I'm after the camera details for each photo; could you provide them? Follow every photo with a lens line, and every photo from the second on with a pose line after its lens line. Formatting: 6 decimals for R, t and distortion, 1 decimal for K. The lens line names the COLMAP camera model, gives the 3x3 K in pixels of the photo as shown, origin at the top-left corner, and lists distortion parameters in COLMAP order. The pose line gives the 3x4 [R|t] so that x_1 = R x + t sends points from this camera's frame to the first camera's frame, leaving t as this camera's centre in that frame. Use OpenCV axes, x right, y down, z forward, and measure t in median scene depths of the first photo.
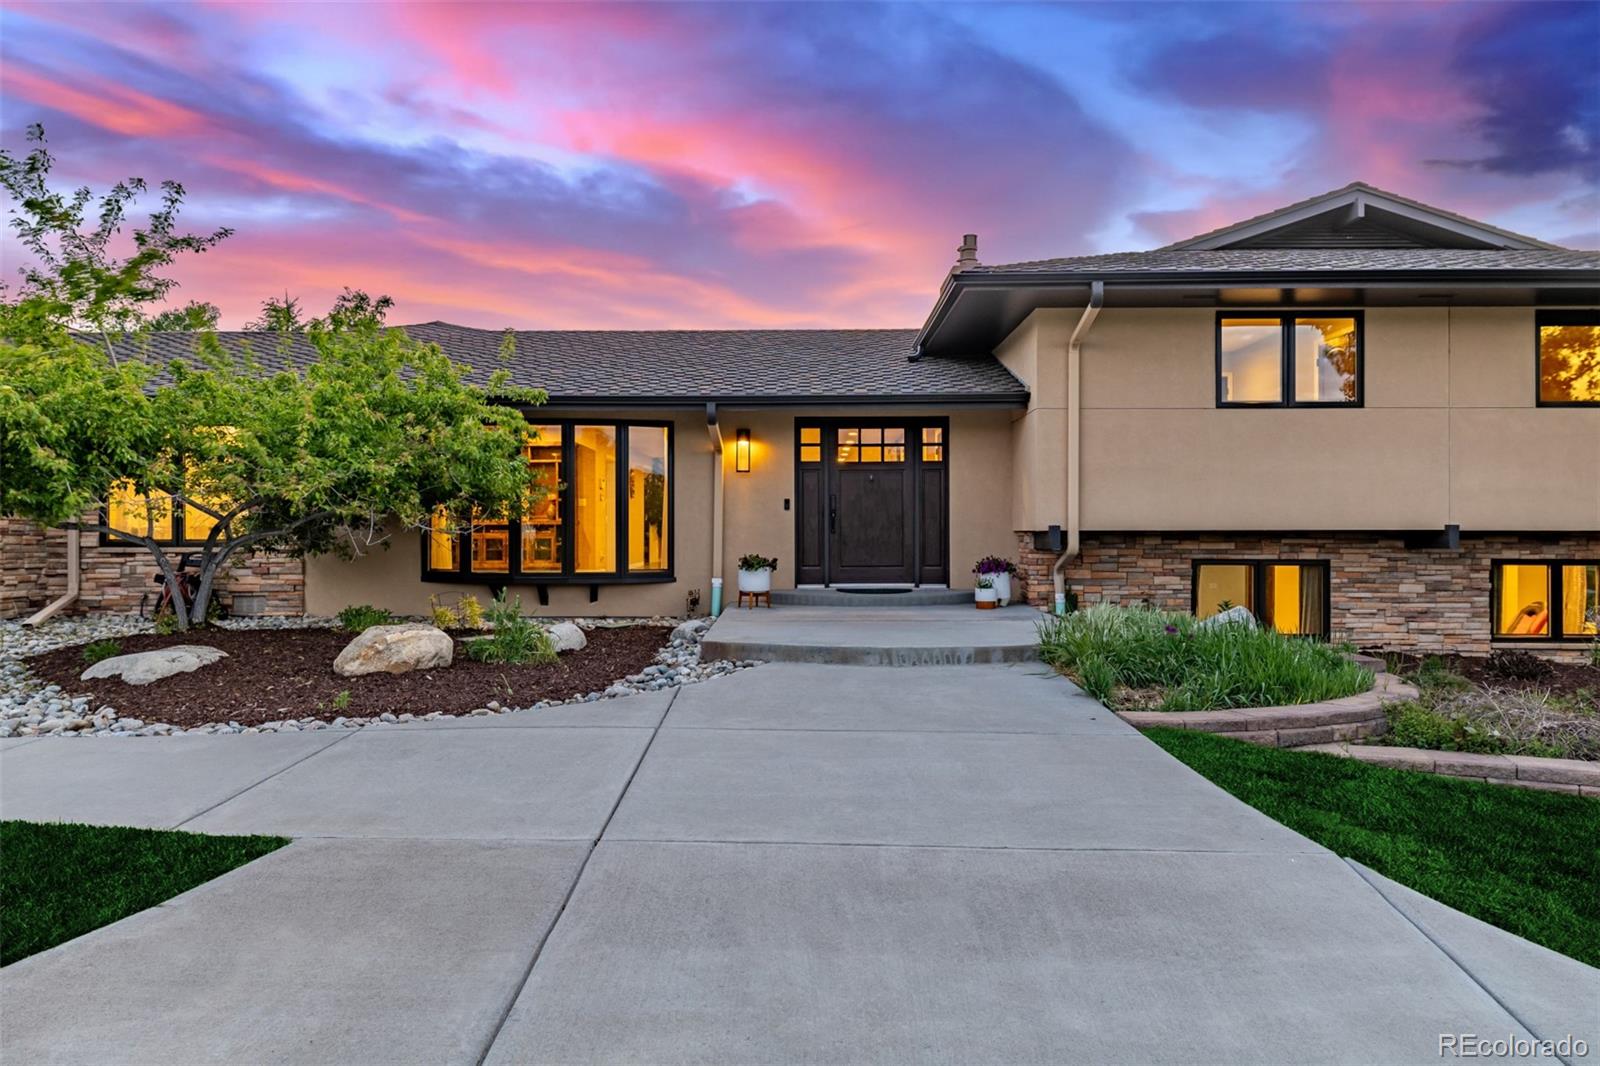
lens RADIAL K [[1038.5, 0, 802.6], [0, 1038.5, 544.6], [0, 0, 1]] dist [0.002014, 0.002197]
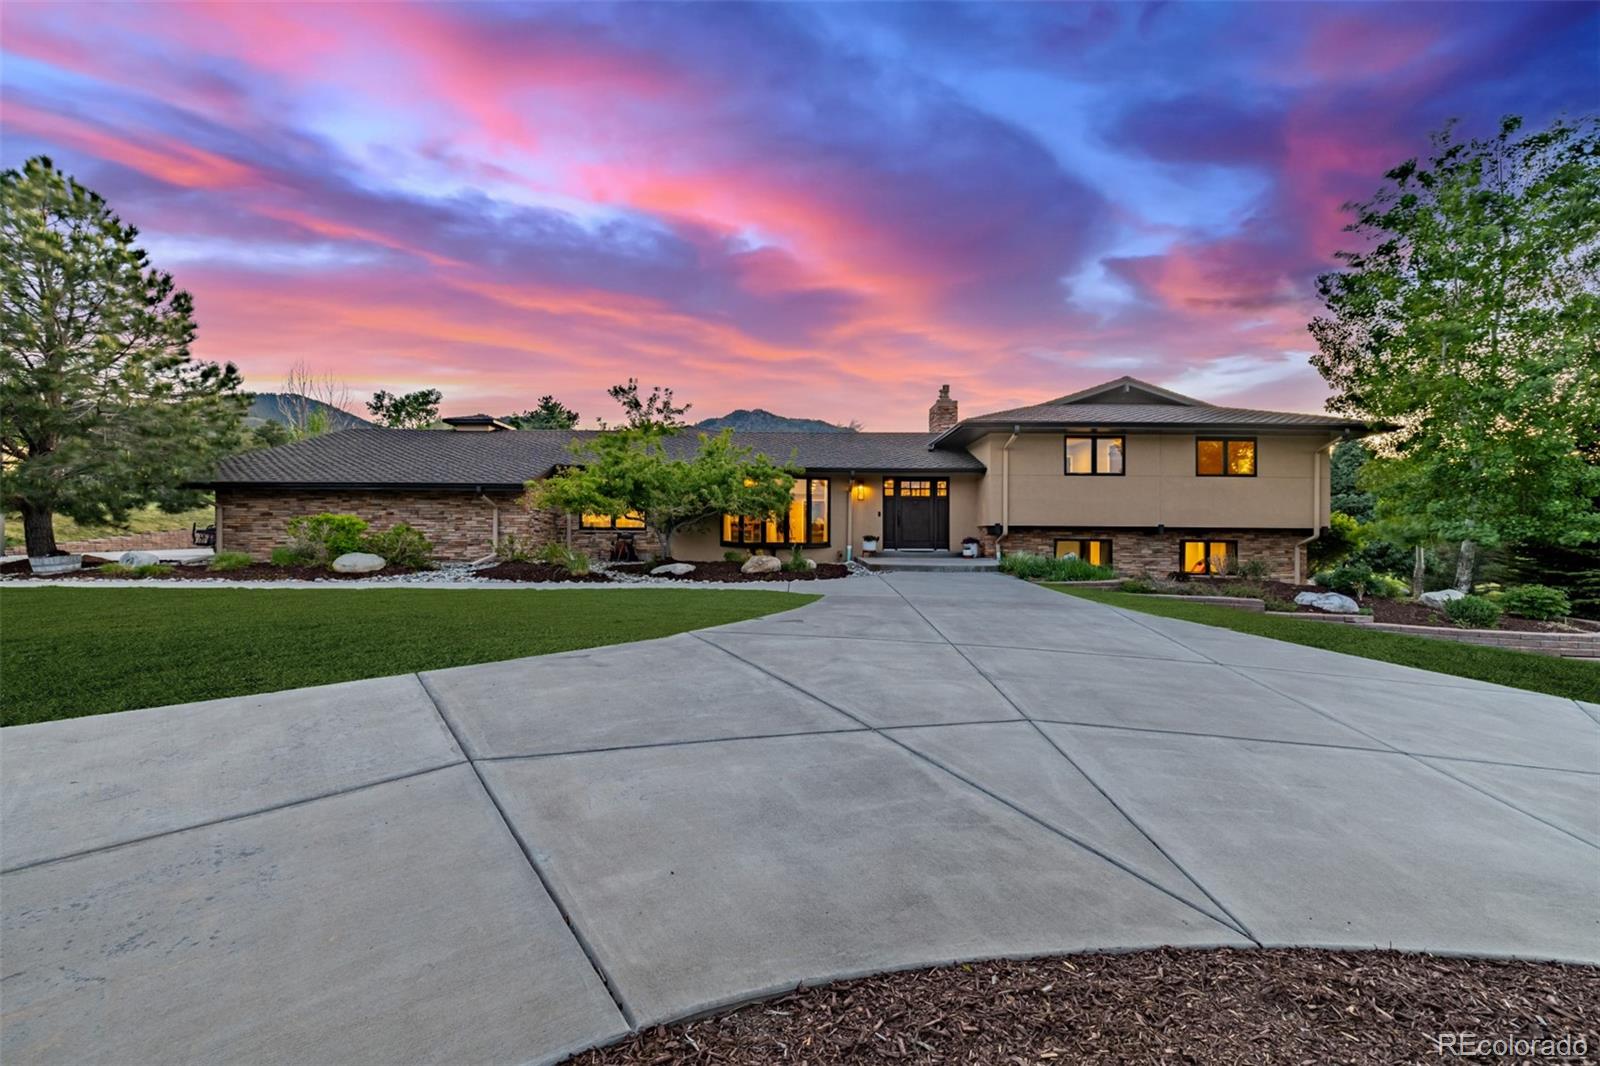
lens RADIAL K [[676.5, 0, 803.9], [0, 676.5, 535.7], [0, 0, 1]] dist [0.001862, -0.000217]
pose [[0.999924, 0.008541, 0.008900, -0.207901], [-0.008408, 0.999854, -0.014852, 0.035163], [-0.009026, 0.014776, 0.999850, -0.533159]]
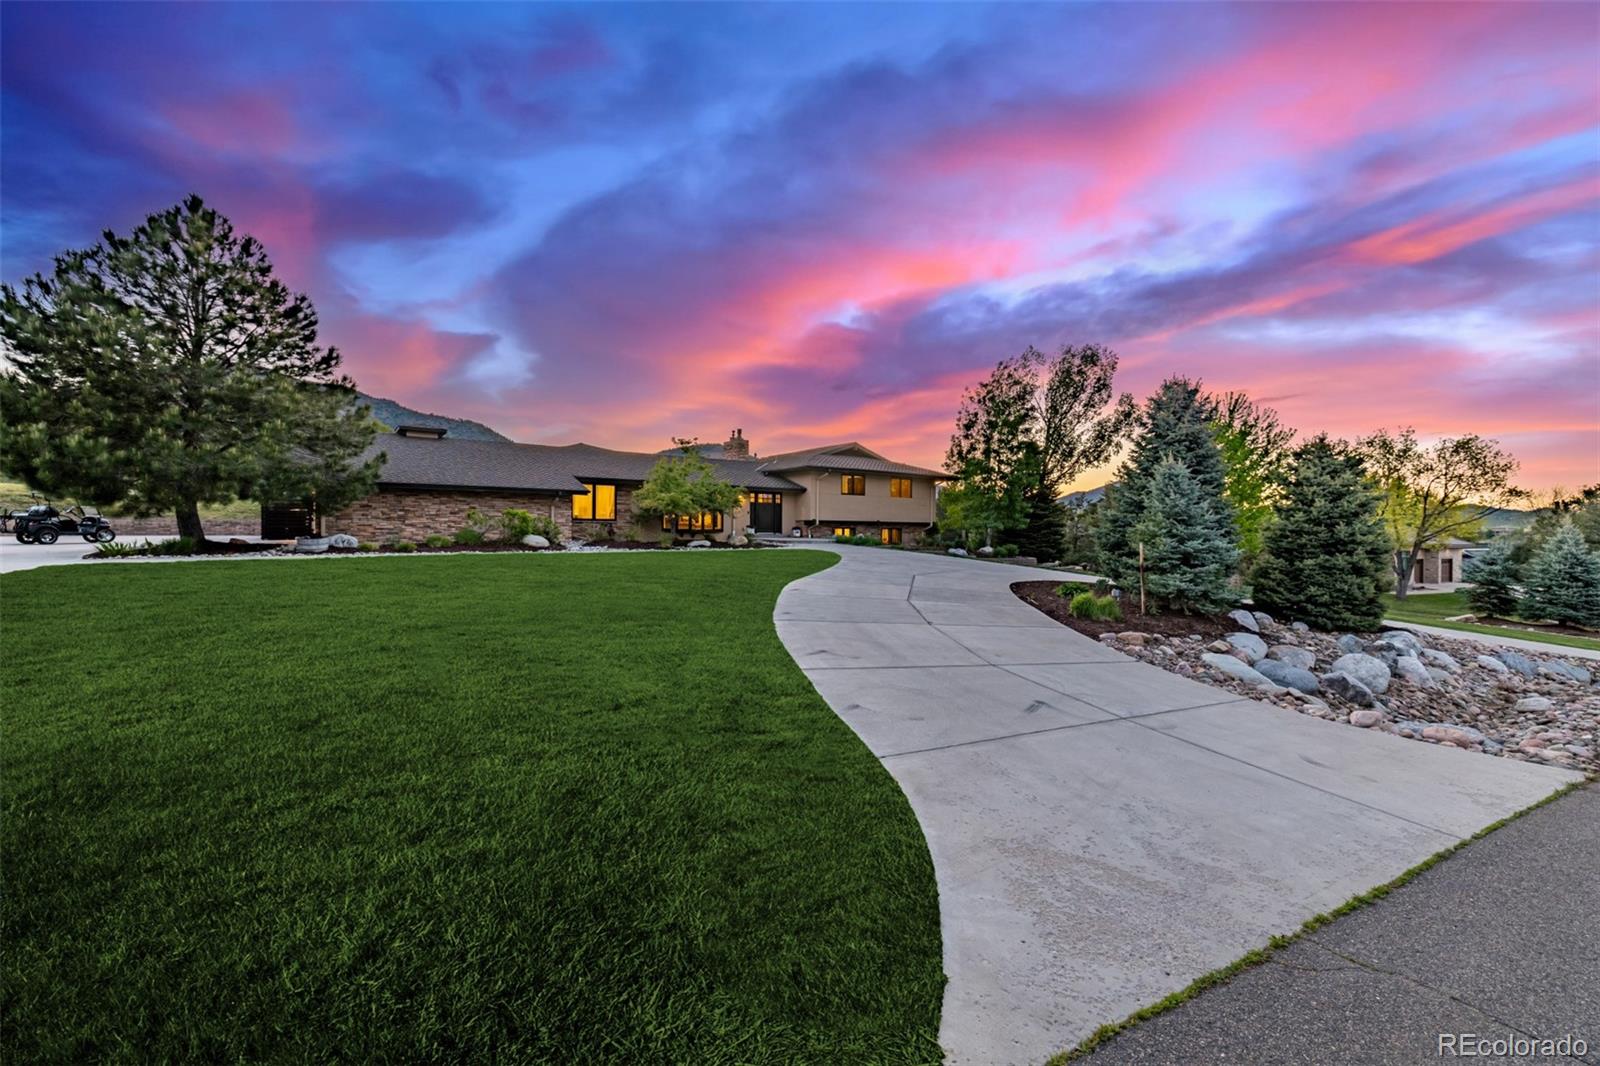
lens RADIAL K [[676.5, 0, 808.0], [0, 676.5, 532.3], [0, 0, 1]] dist [0.001862, -0.000217]
pose [[0.795241, 0.006475, 0.606259, -1.483120], [-0.001683, 0.999963, -0.008472, 0.061682], [-0.606291, 0.005716, 0.795222, -1.260799]]
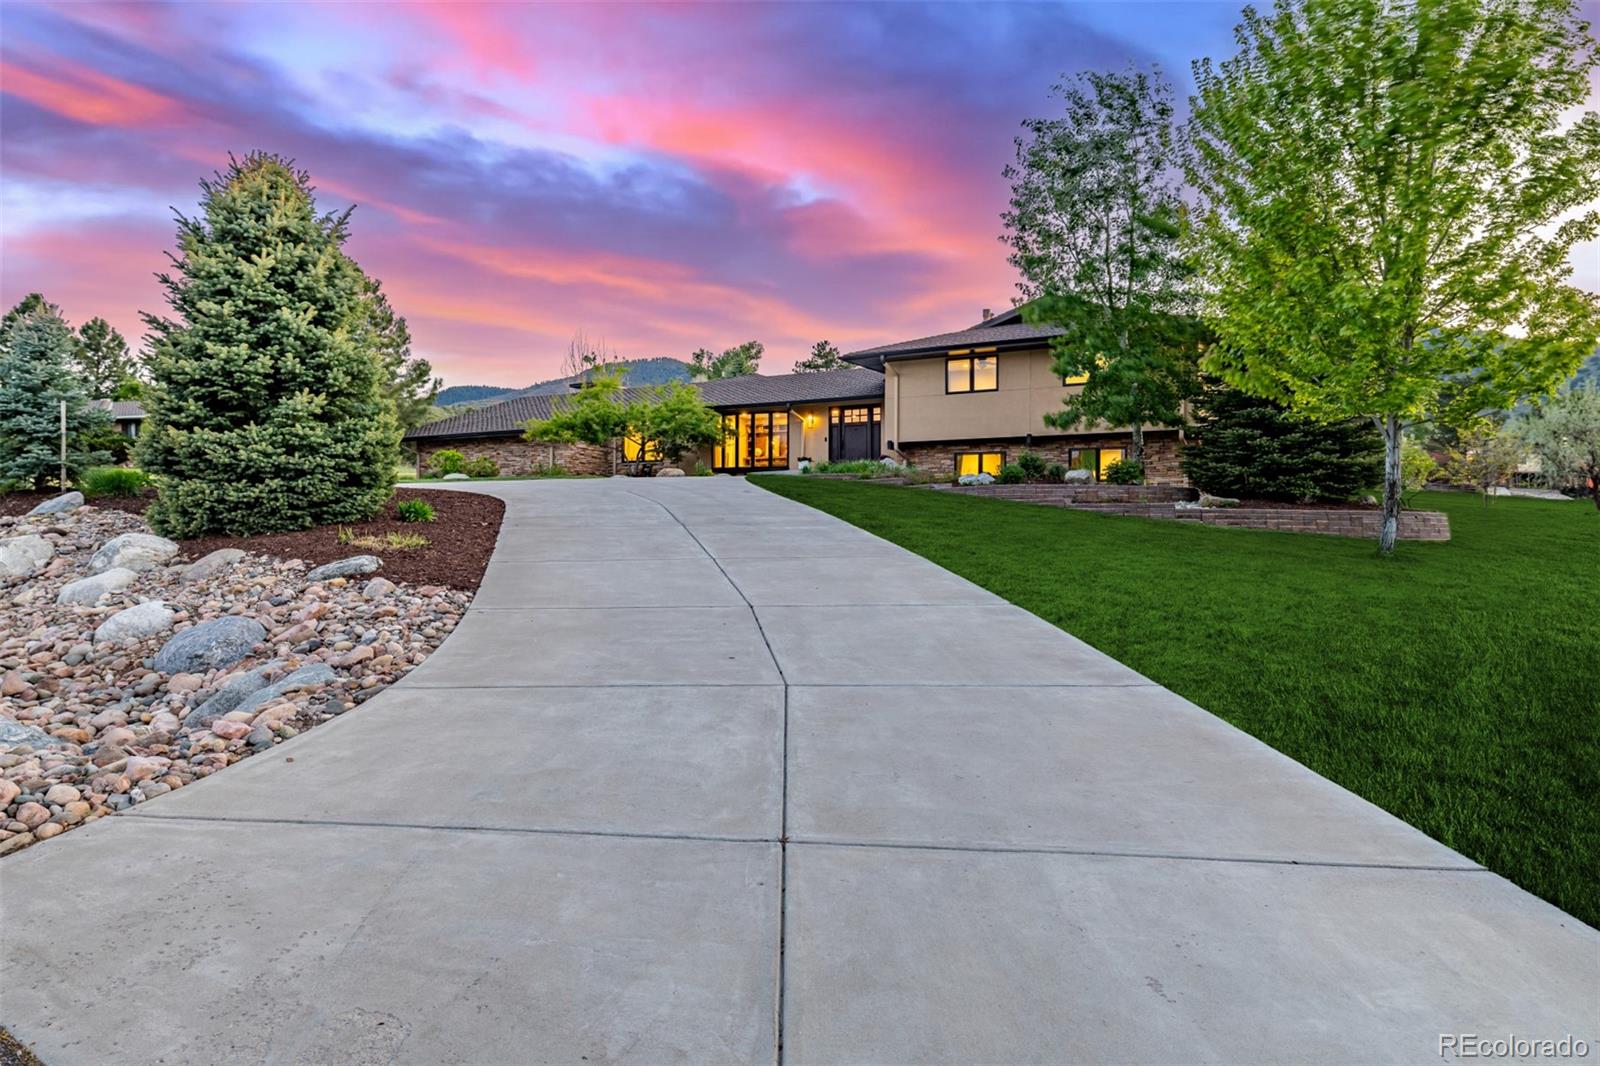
lens RADIAL K [[1002.7, 0, 790.2], [0, 1002.7, 532.4], [0, 0, 1]] dist [-0.000103, -0.000059]
pose [[0.876264, 0.003645, -0.481818, 1.217157], [-0.006098, 0.999975, -0.003525, 0.222646], [0.481793, 0.006027, 0.876264, -1.381667]]
